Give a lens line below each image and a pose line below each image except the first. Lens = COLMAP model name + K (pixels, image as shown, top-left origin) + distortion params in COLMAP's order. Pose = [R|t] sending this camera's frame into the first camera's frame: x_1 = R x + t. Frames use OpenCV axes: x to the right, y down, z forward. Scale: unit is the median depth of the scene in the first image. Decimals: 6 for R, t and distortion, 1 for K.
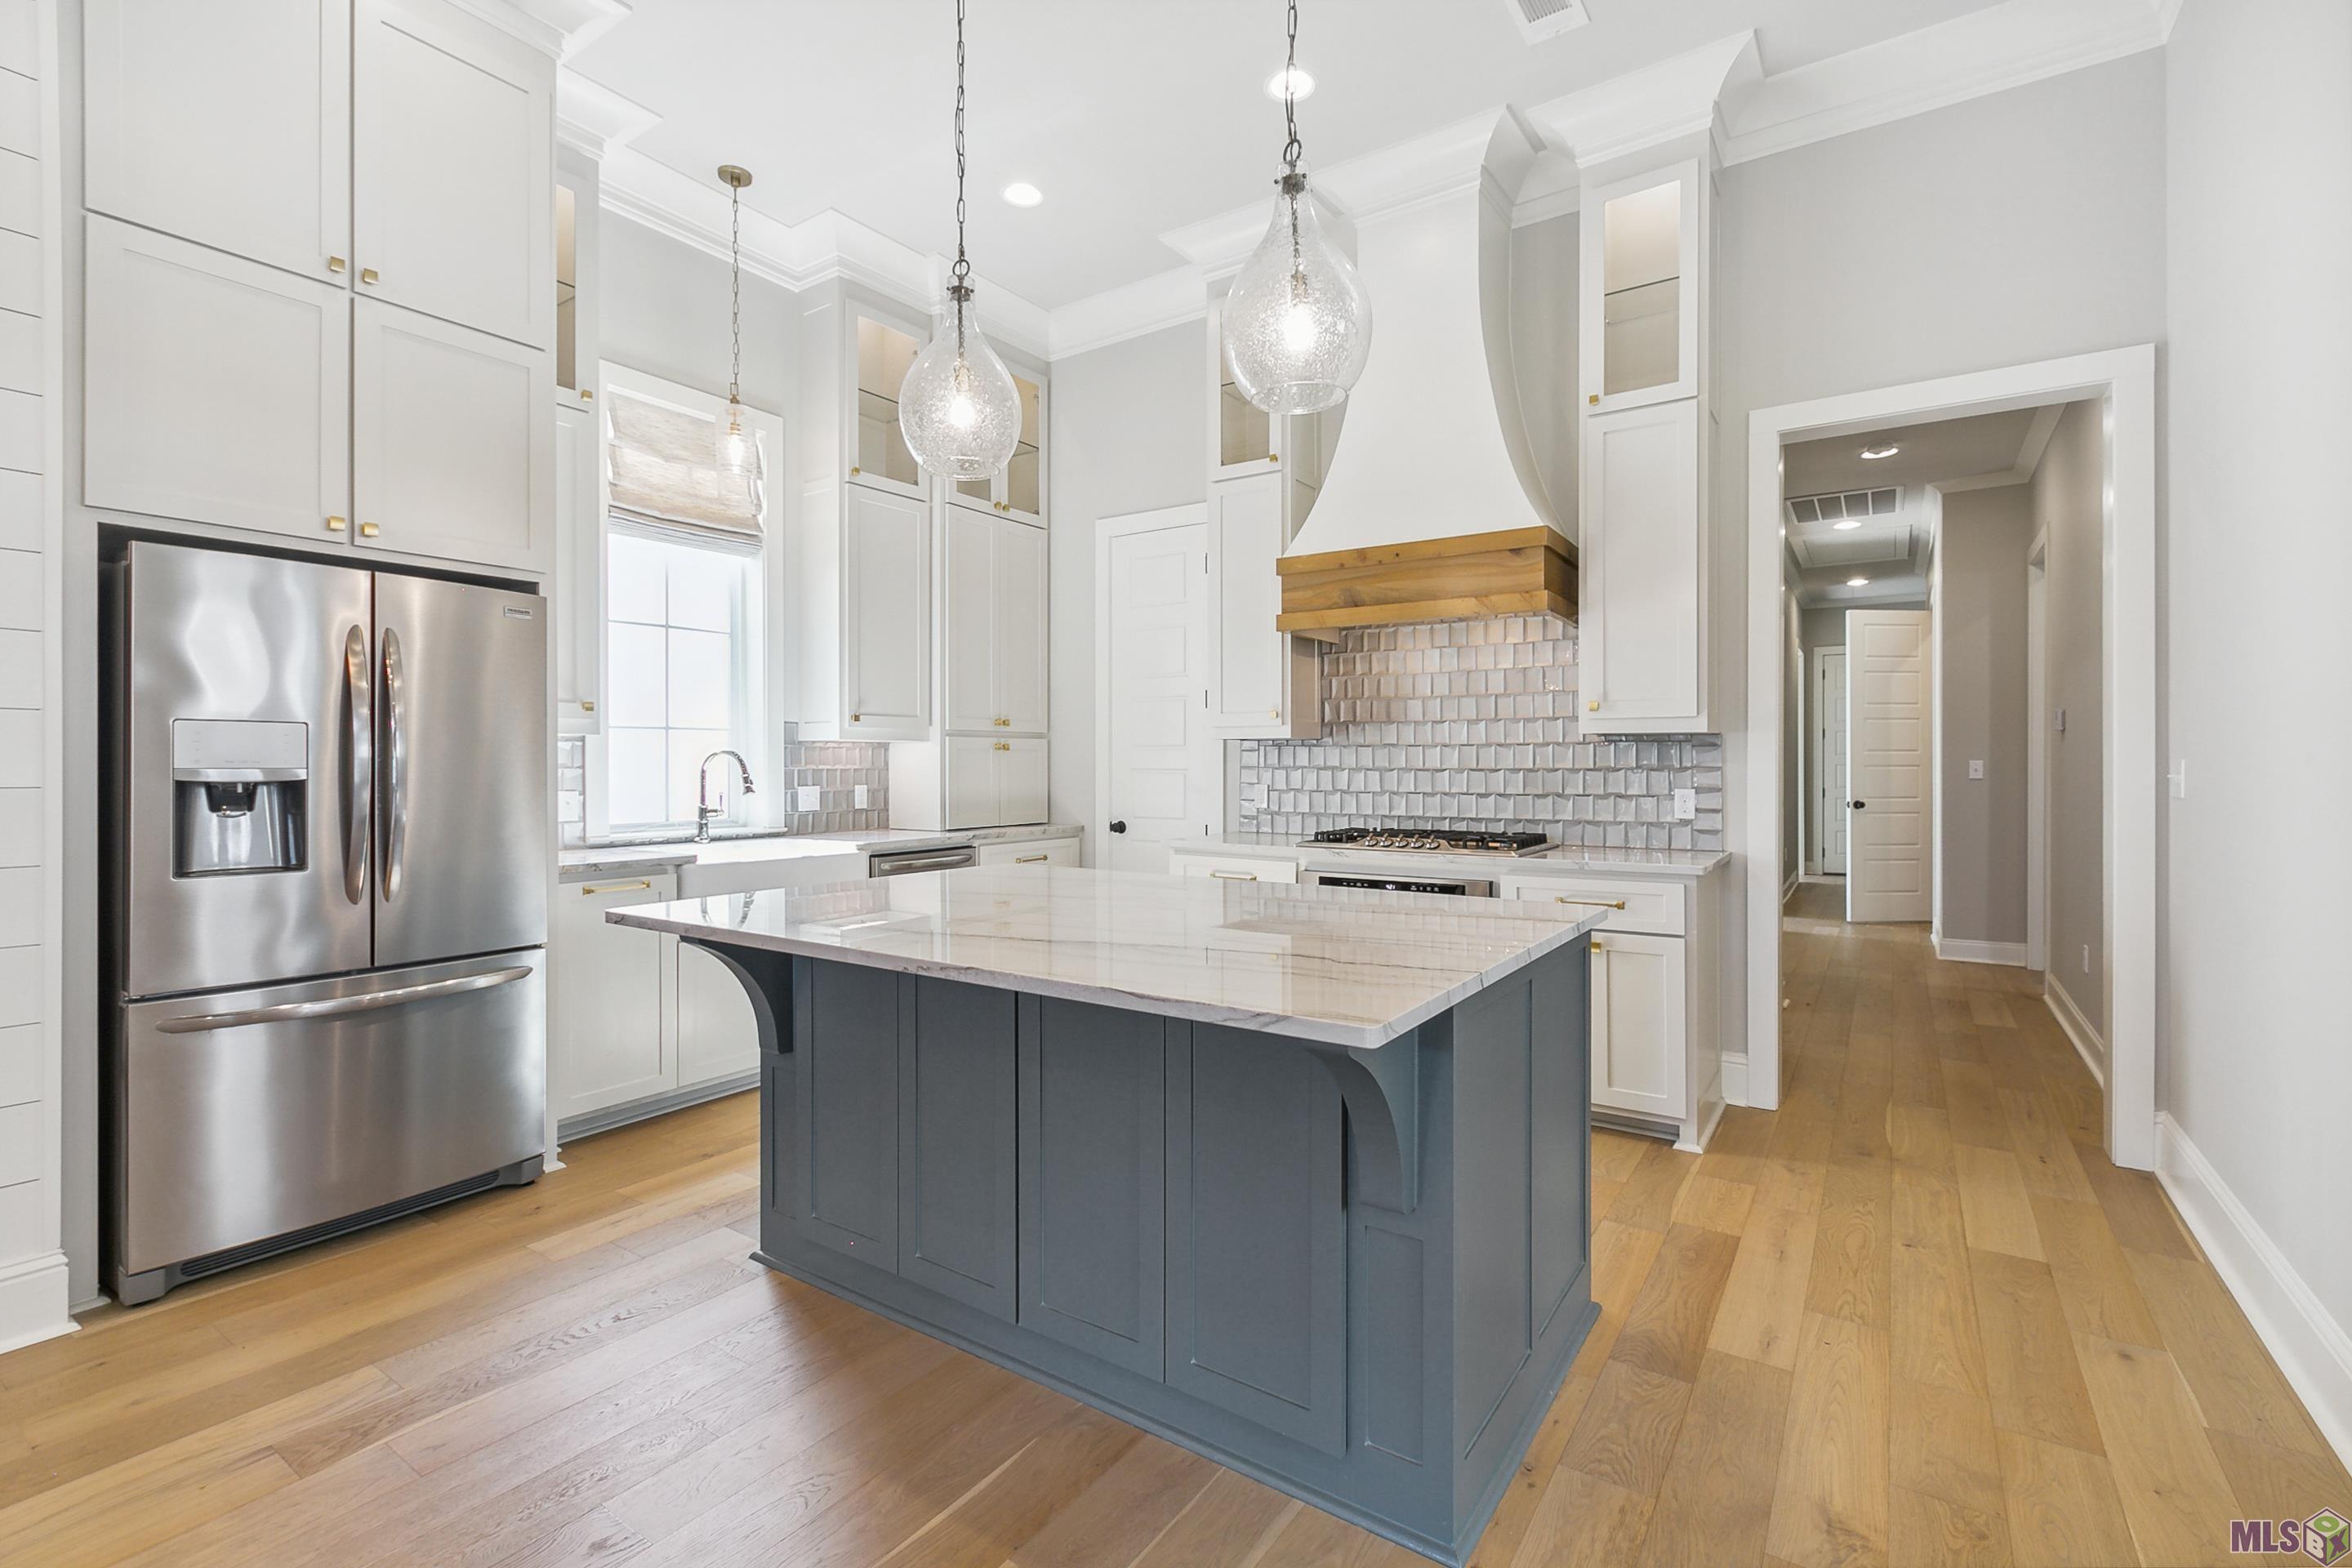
lens RADIAL K [[1056.4, 0, 1179.3], [0, 1056.4, 770.5], [0, 0, 1]] dist [0.001077, -0.000024]
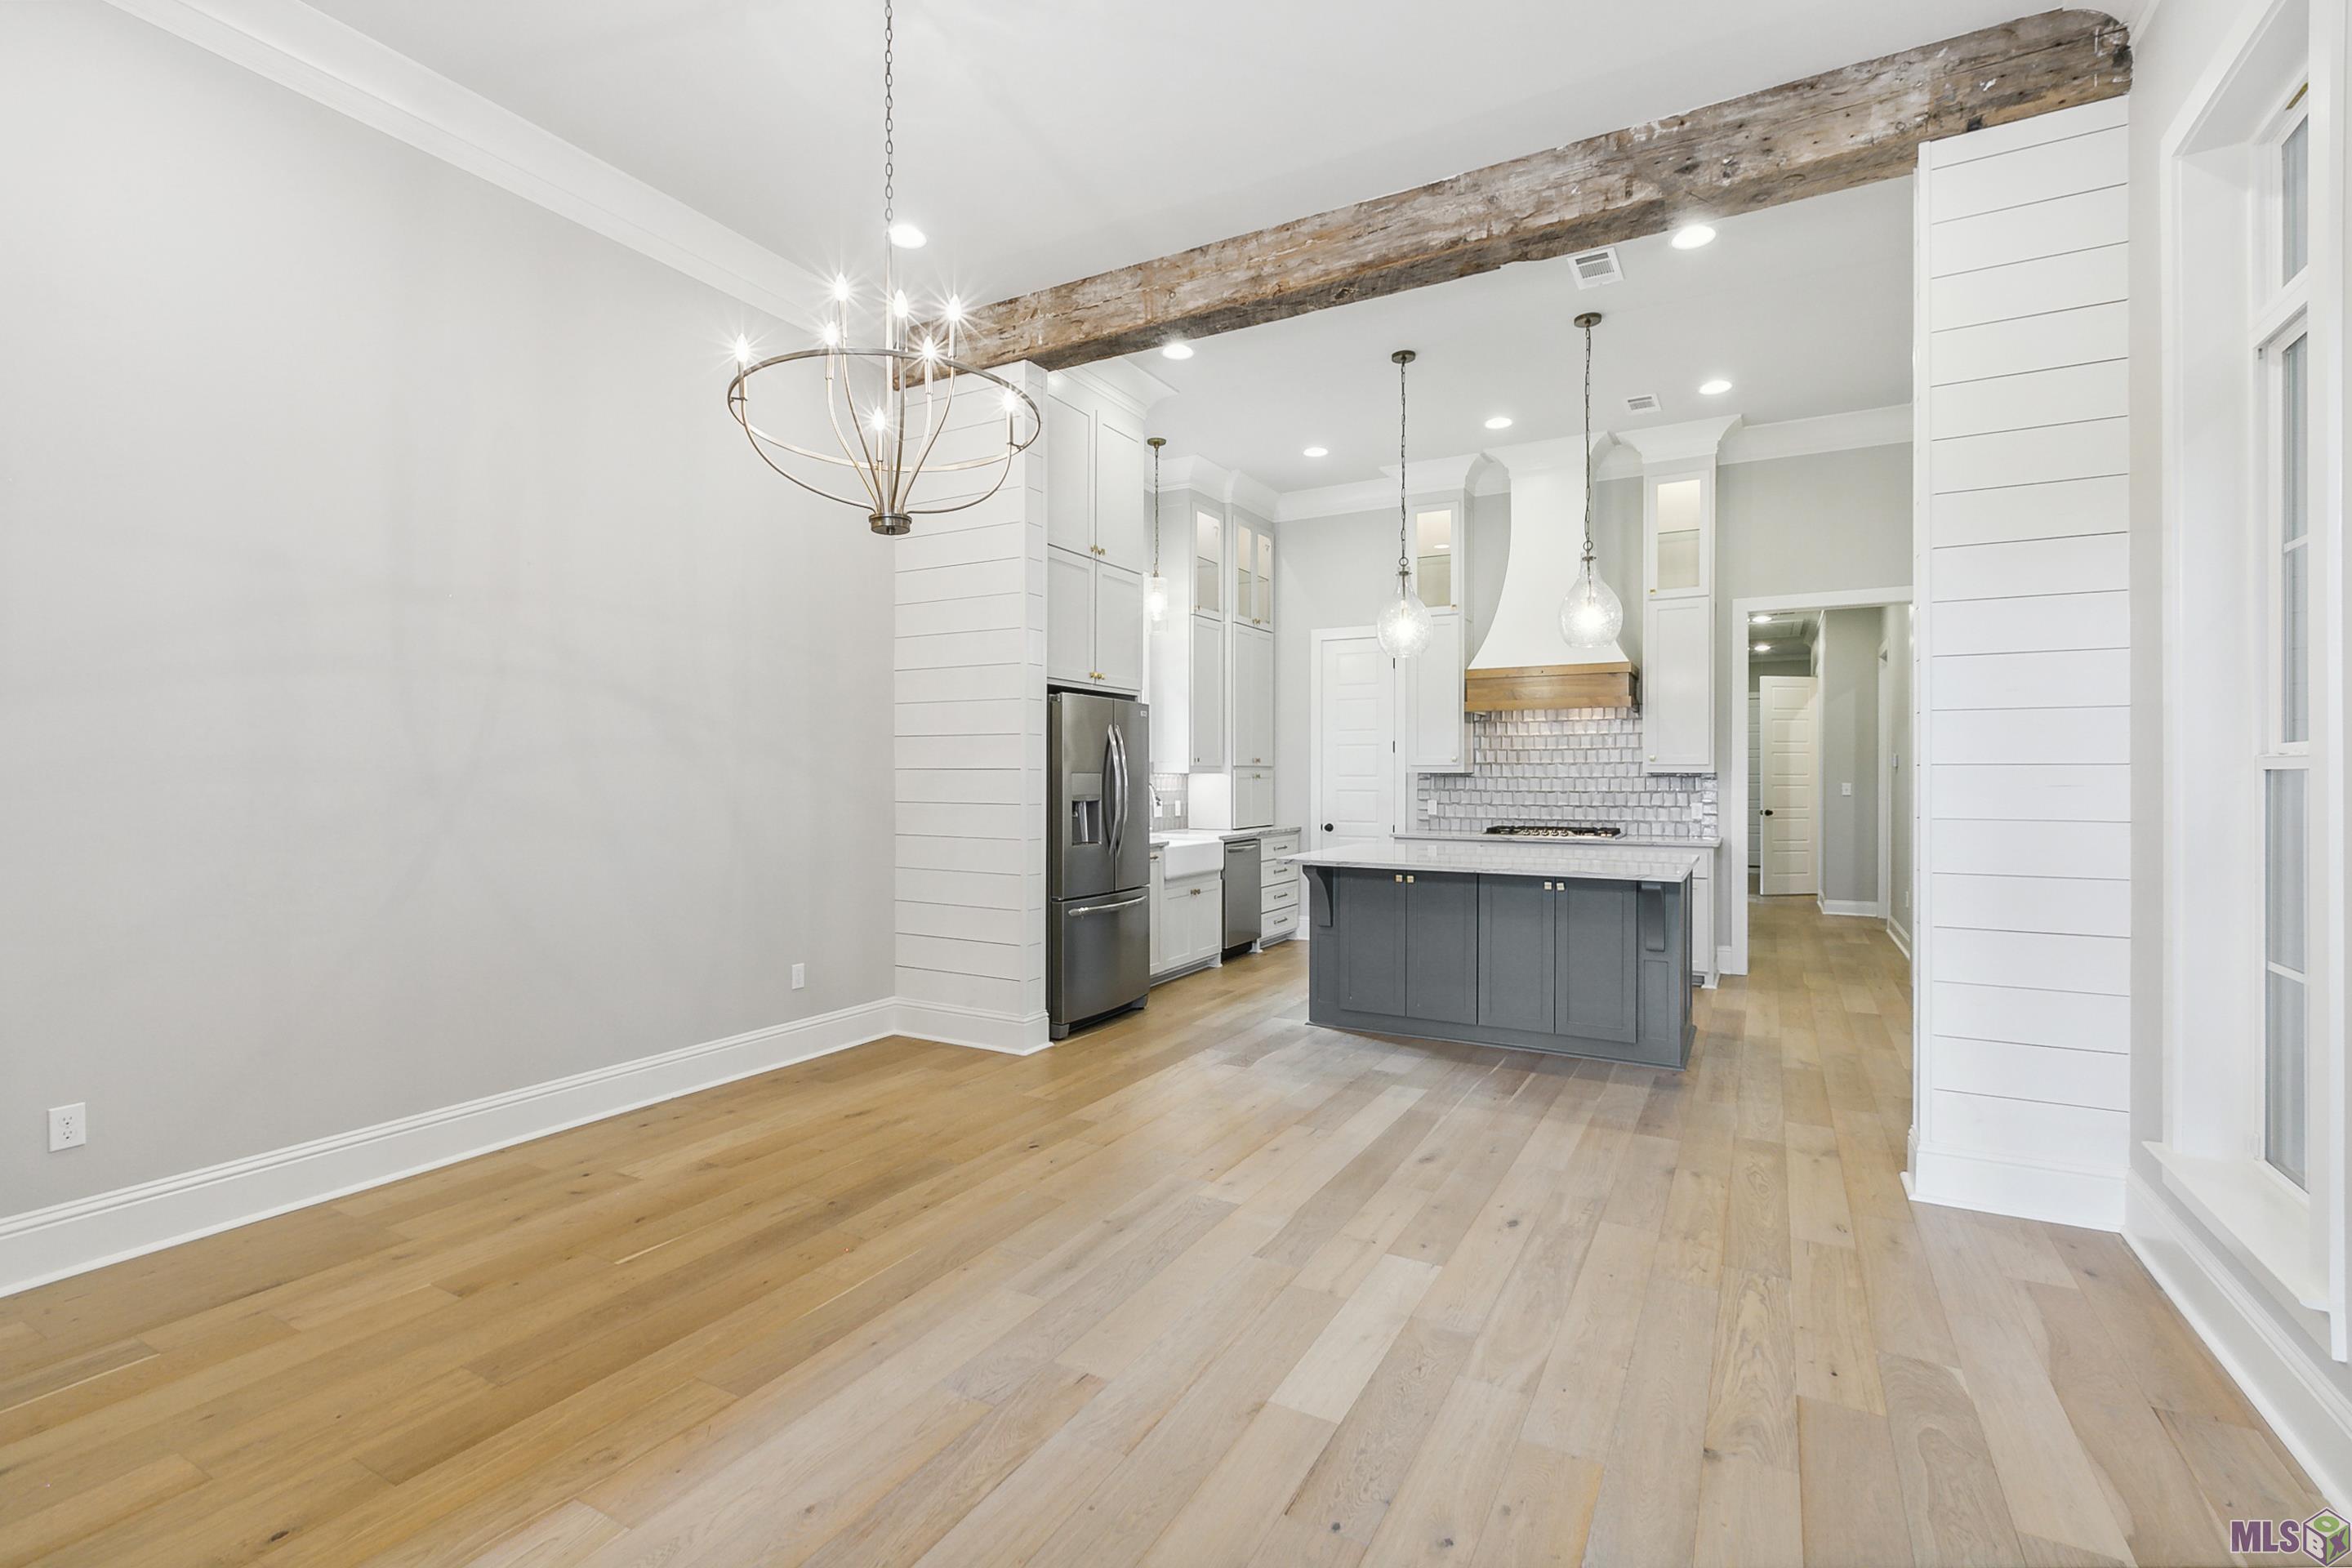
lens RADIAL K [[1051.9, 0, 1176.0], [0, 1051.9, 784.0], [0, 0, 1]] dist [0.000127, 0.000116]
pose [[0.996691, 0.000144, 0.081281, -0.543227], [-0.000219, 1.000000, 0.000910, -0.015934], [-0.081281, -0.000925, 0.996691, -0.706880]]
